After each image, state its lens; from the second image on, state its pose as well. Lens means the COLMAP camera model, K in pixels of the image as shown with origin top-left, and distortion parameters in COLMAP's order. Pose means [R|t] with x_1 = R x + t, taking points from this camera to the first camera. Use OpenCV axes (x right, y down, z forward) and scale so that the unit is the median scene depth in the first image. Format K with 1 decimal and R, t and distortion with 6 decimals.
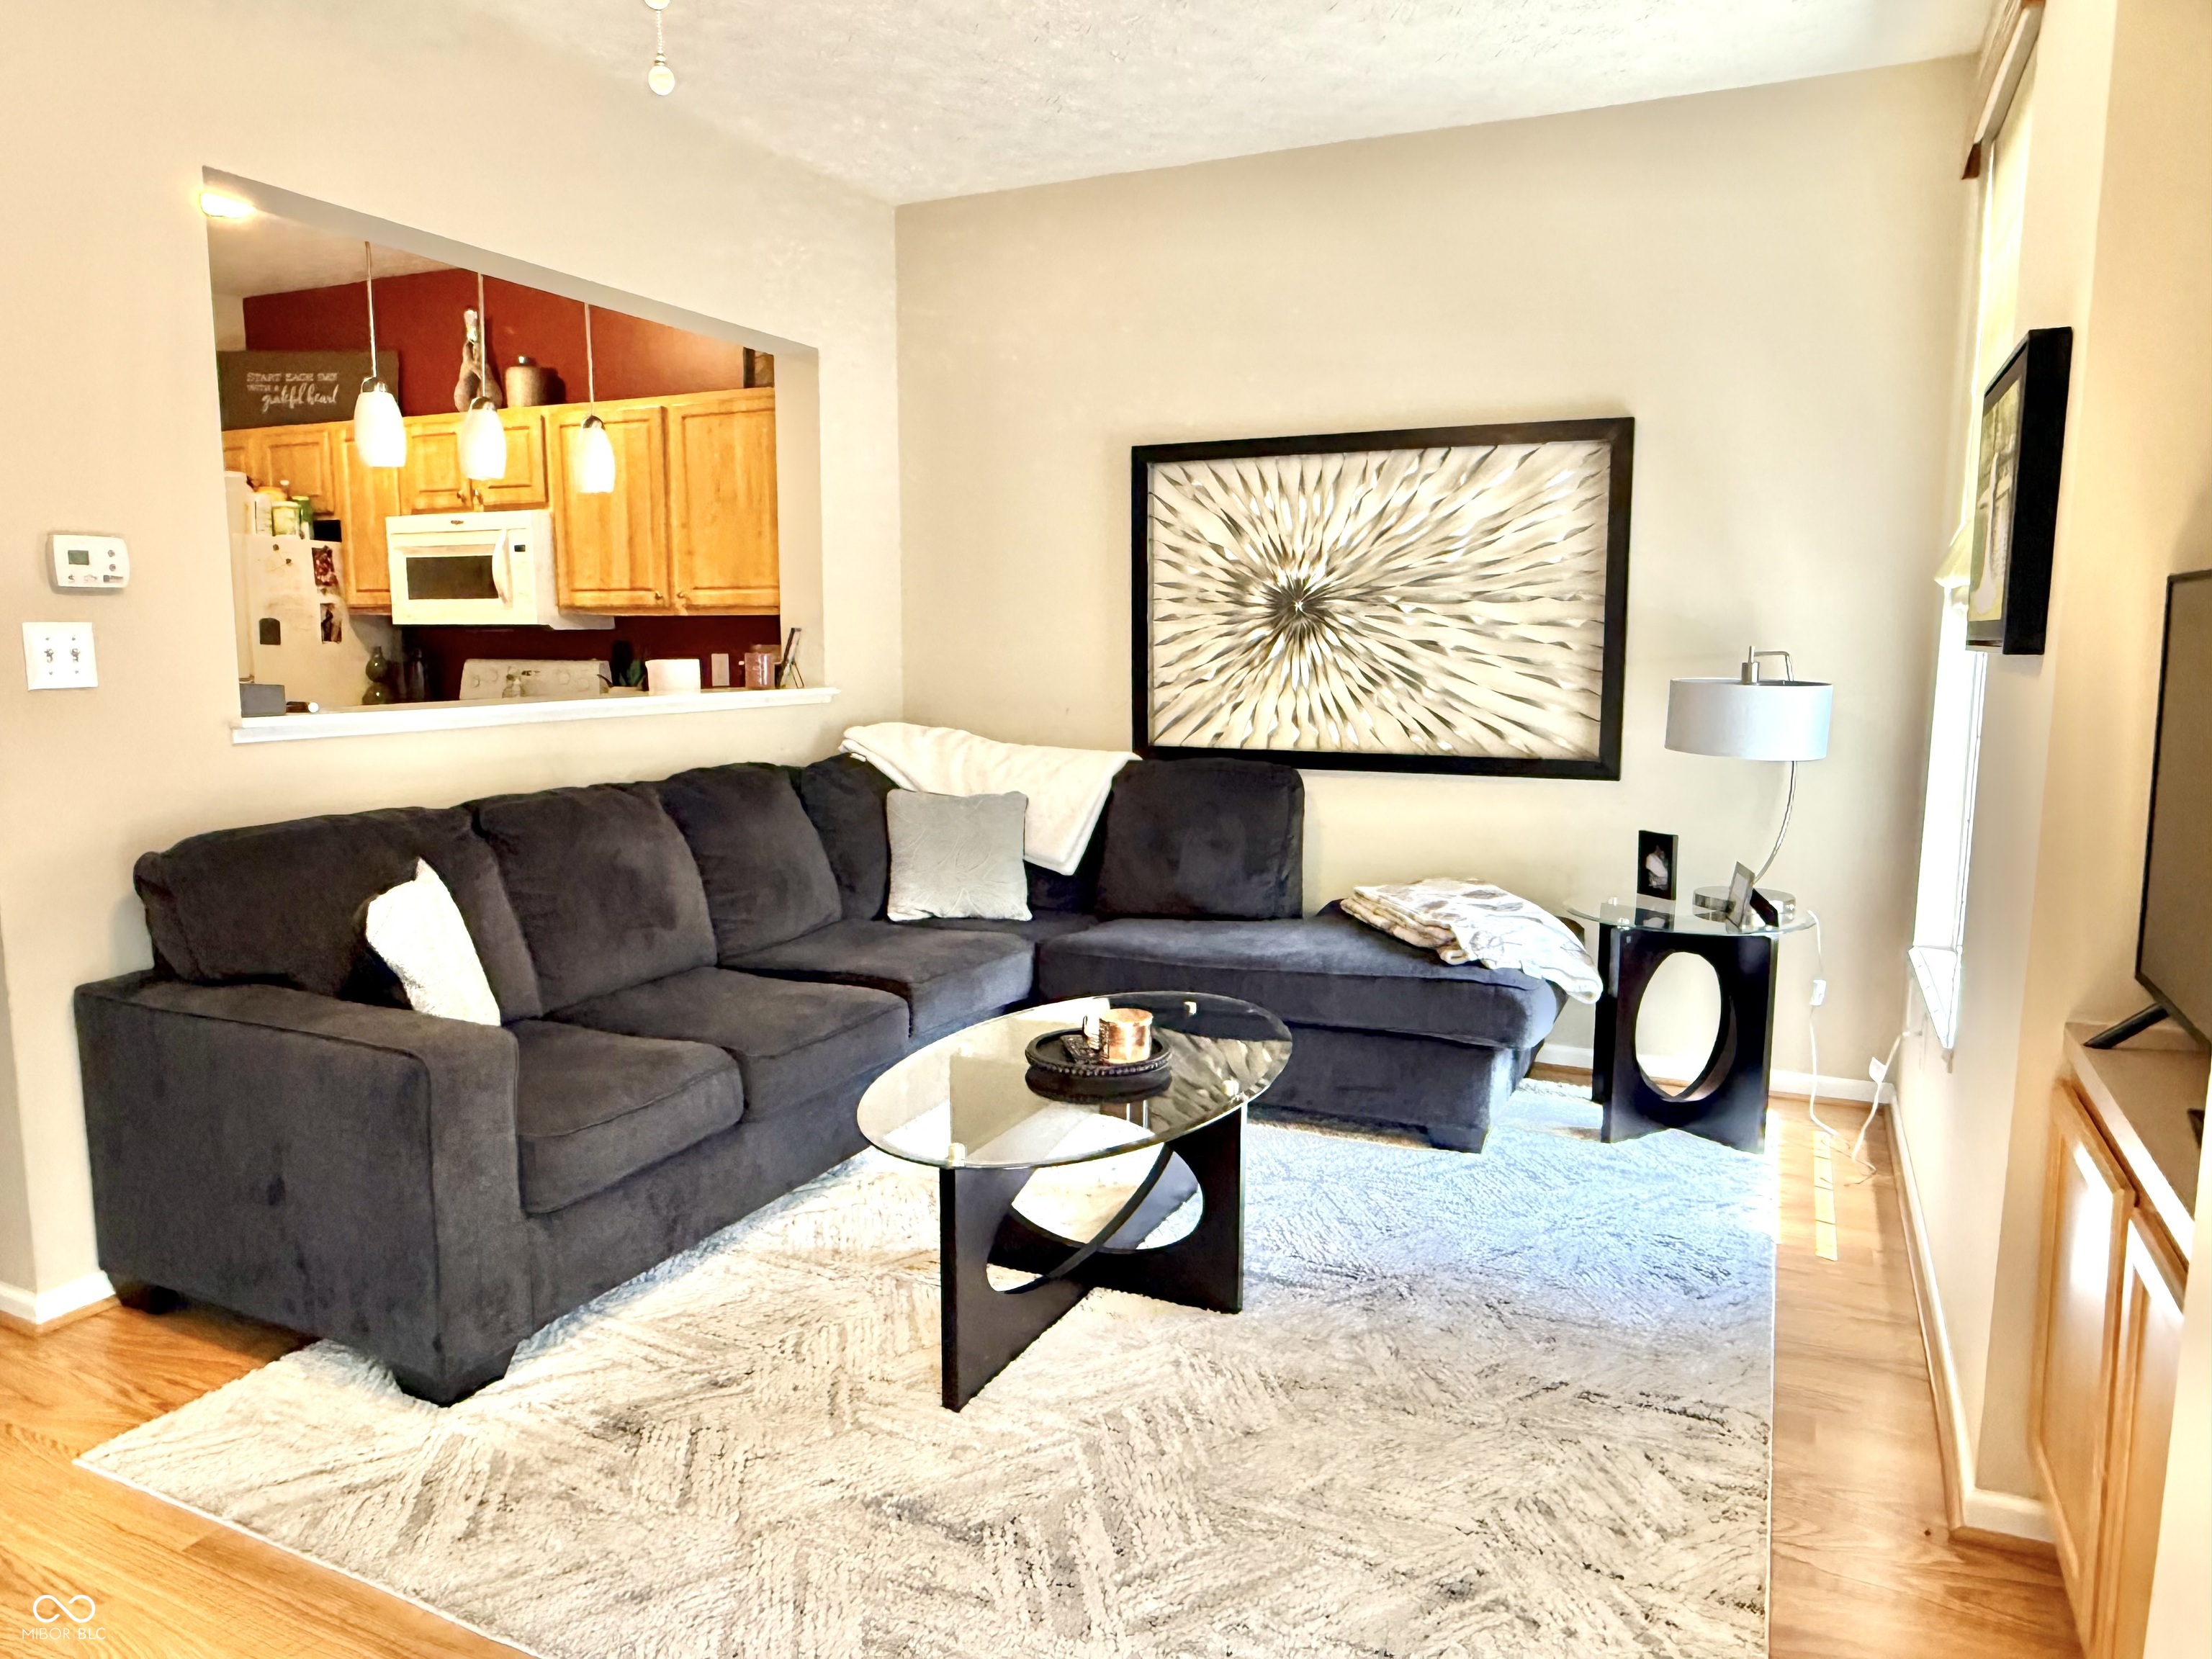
lens RADIAL K [[1475.6, 0, 1097.8], [0, 1475.6, 829.4], [0, 0, 1]] dist [-0.003390, -0.000607]
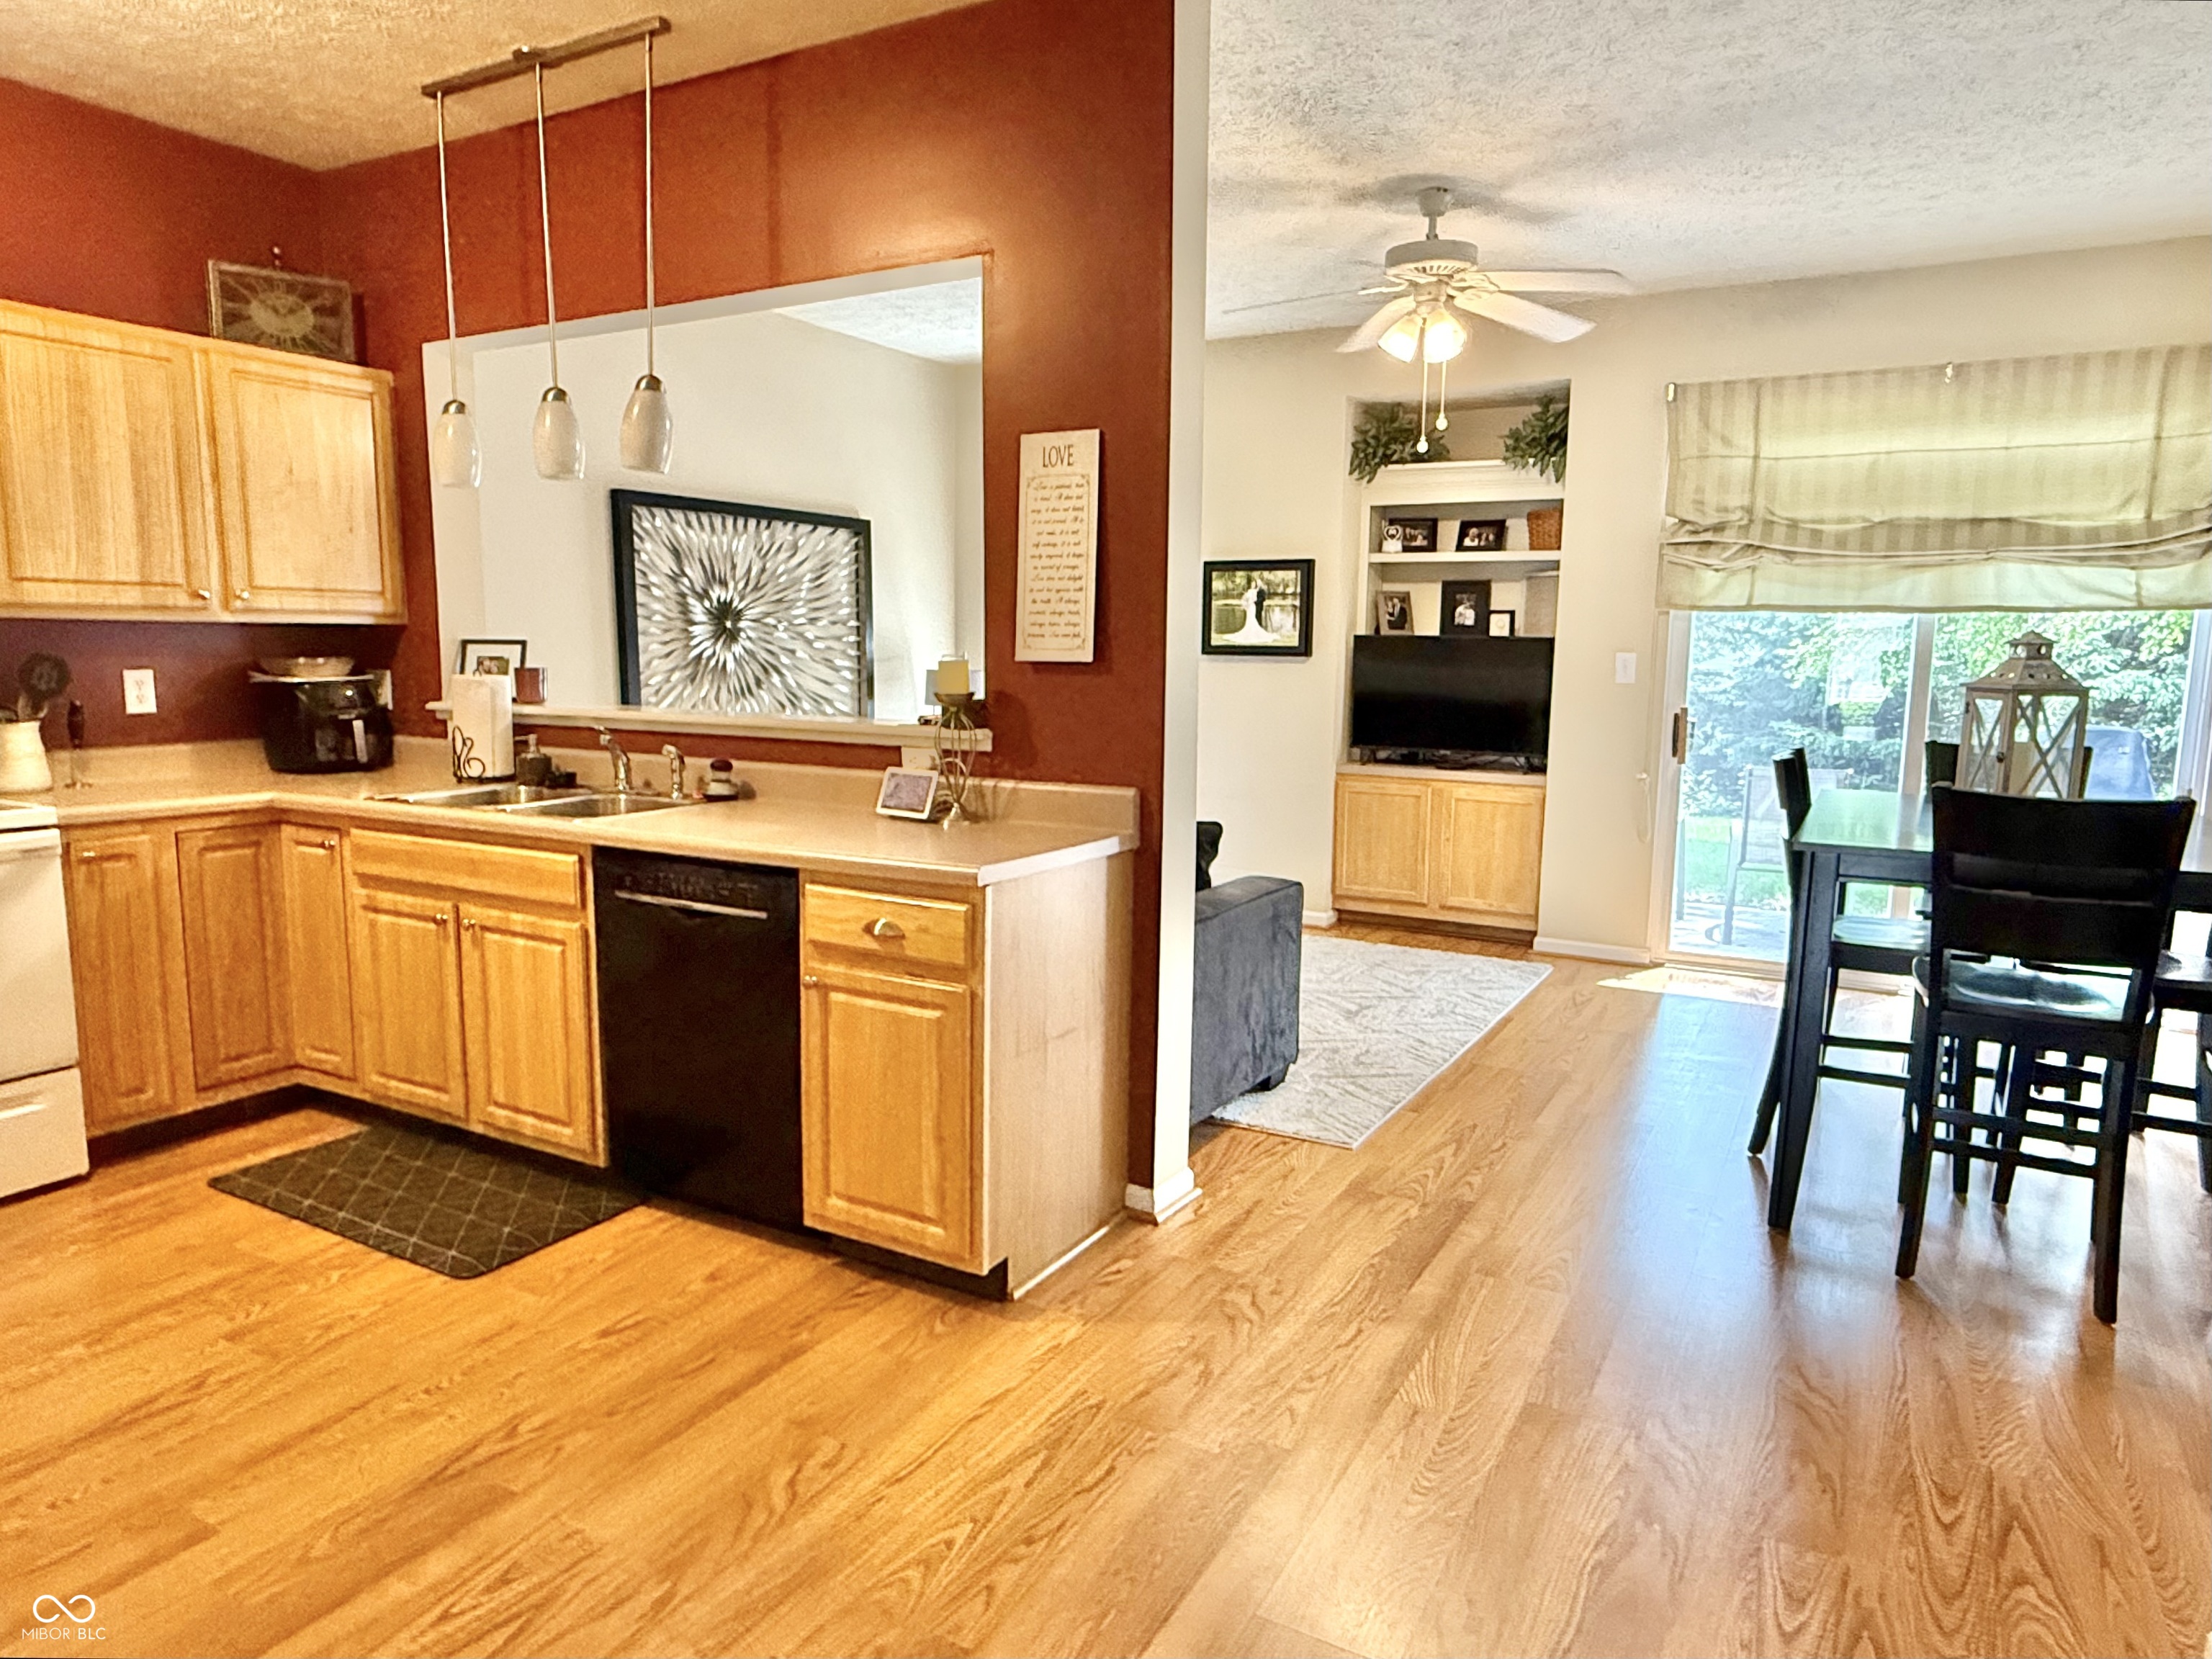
lens RADIAL K [[1377.2, 0, 1106.0], [0, 1377.2, 829.5], [0, 0, 1]] dist [0.021559, -0.073473]
pose [[0.066253, -0.135434, 0.988569, -1.210197], [0.118253, 0.984829, 0.126997, -0.089854], [-0.990771, 0.108487, 0.081263, 0.604394]]
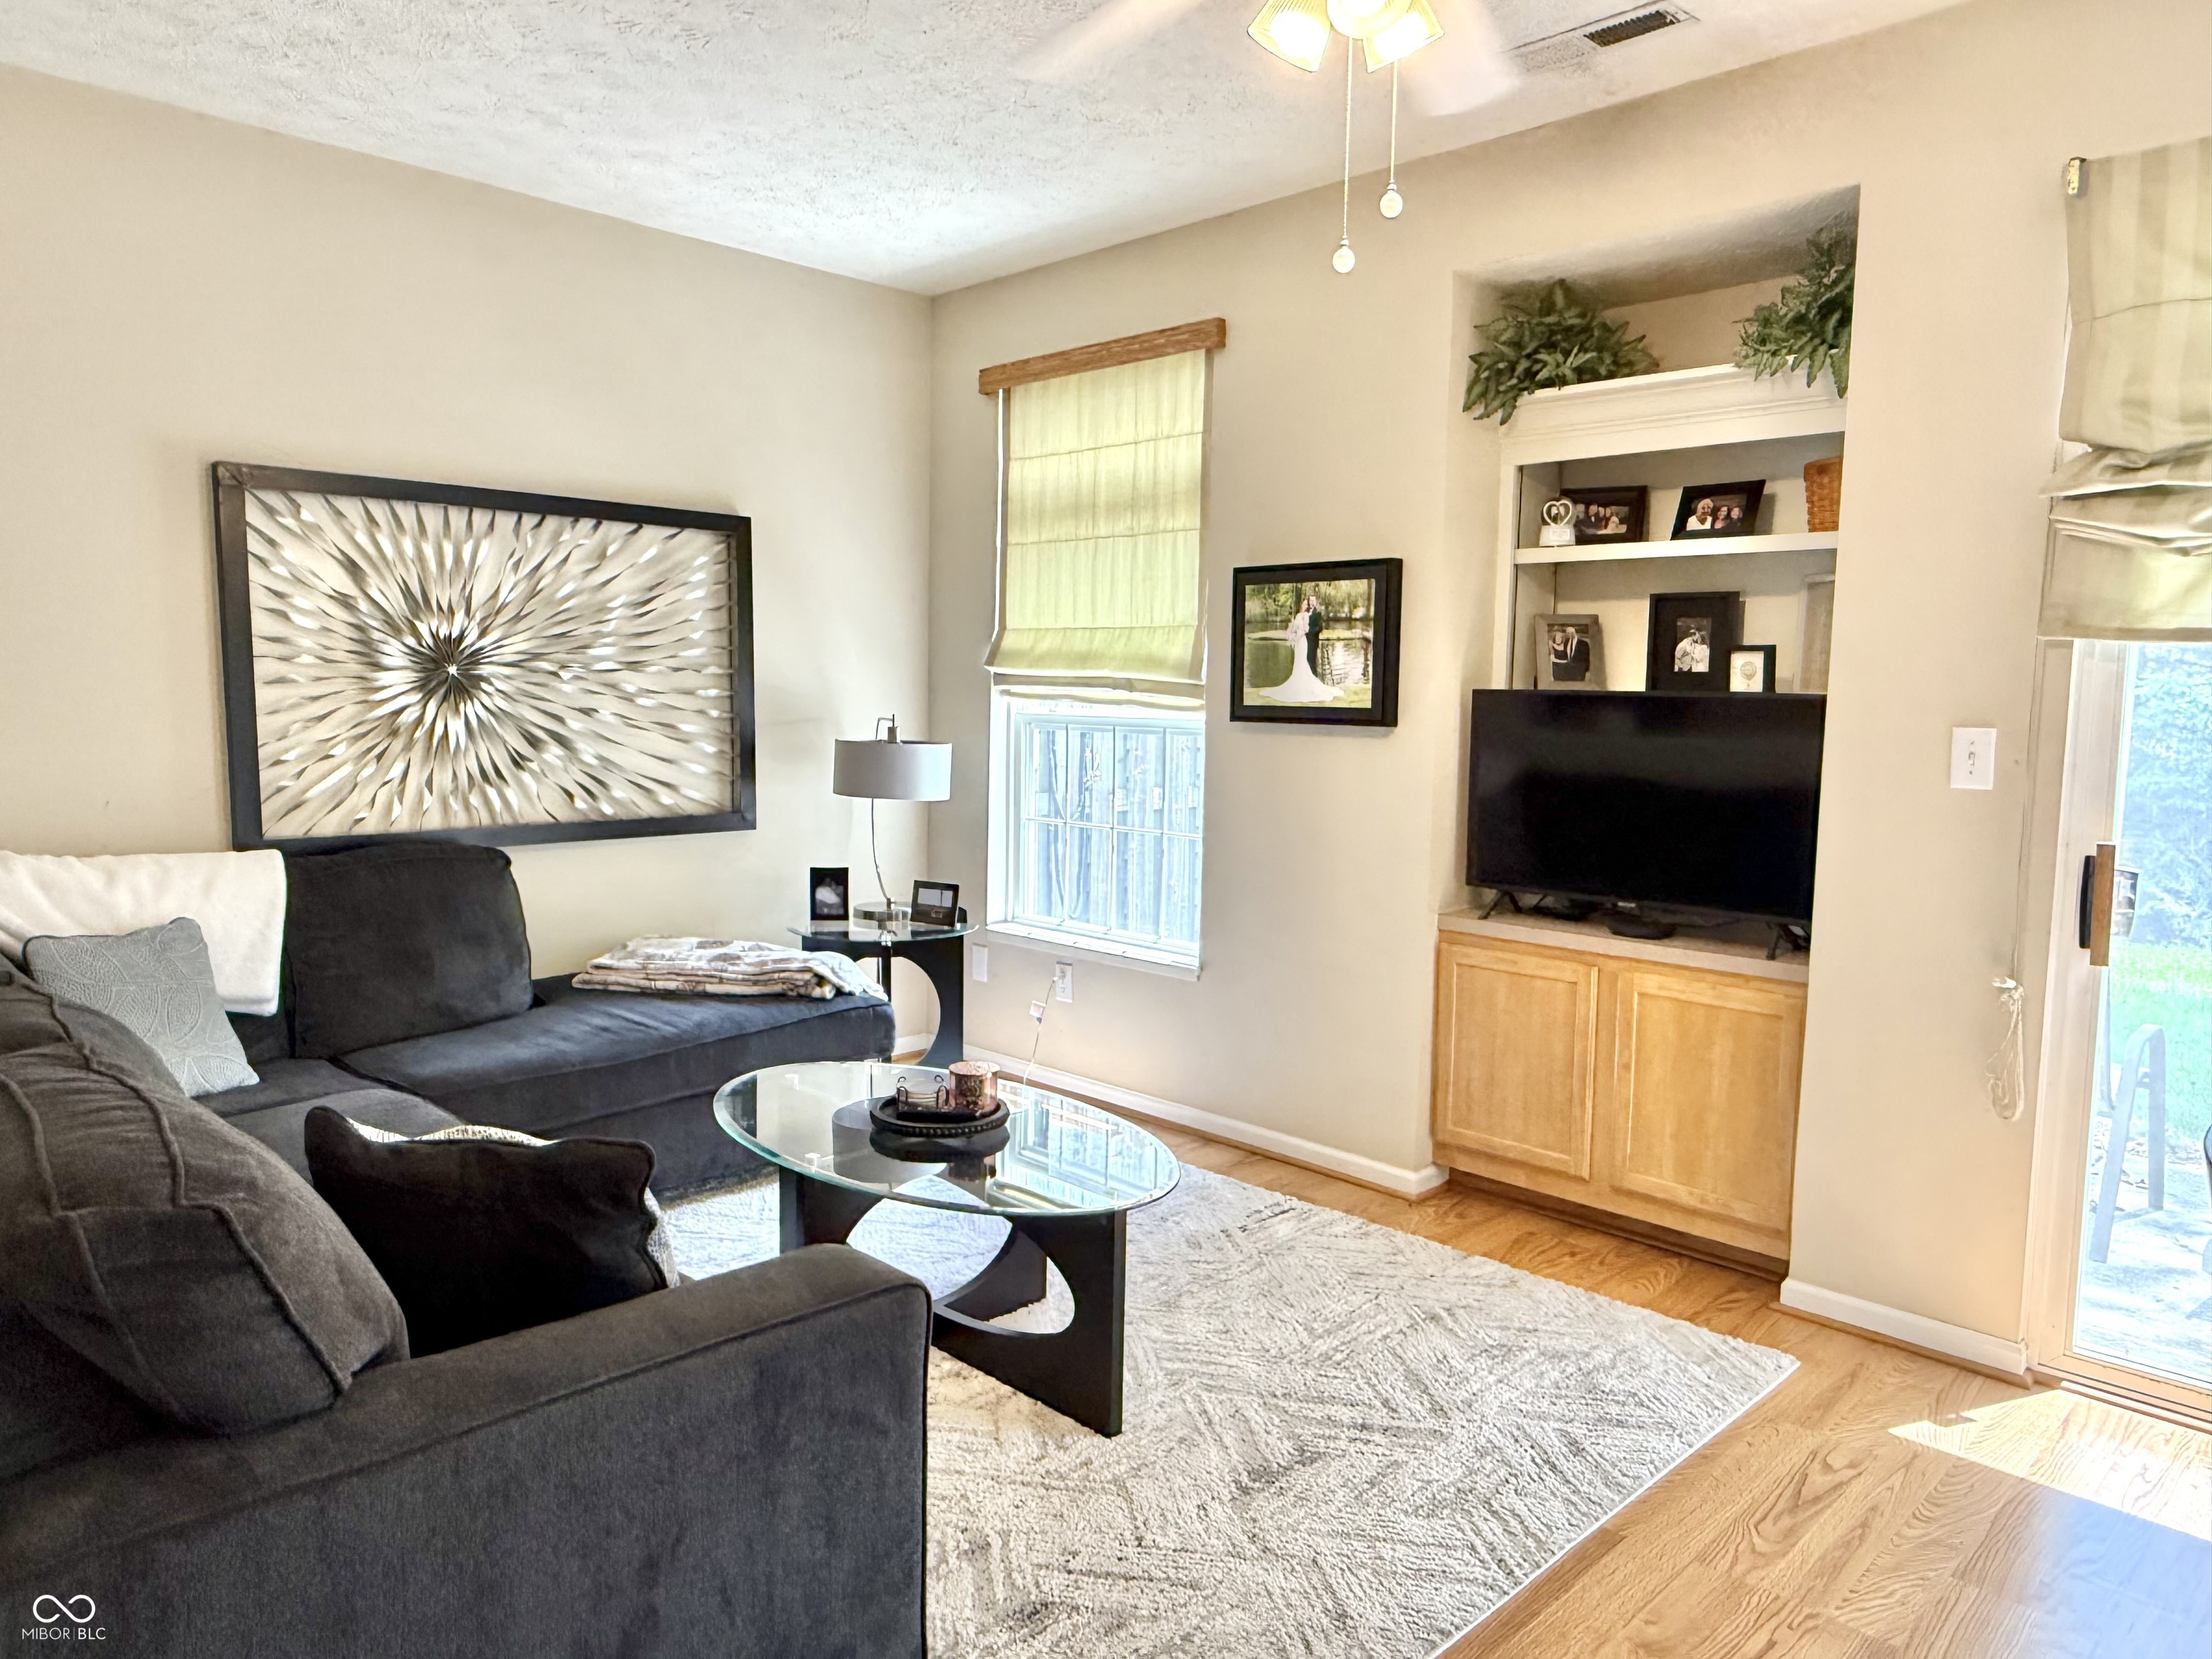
lens RADIAL K [[1475.6, 0, 1097.8], [0, 1475.6, 829.4], [0, 0, 1]] dist [-0.003390, -0.000607]
pose [[0.338872, -0.085157, 0.936971, -0.624589], [0.107409, 0.992886, 0.051393, -0.061990], [-0.934681, 0.083223, 0.345608, 0.344512]]
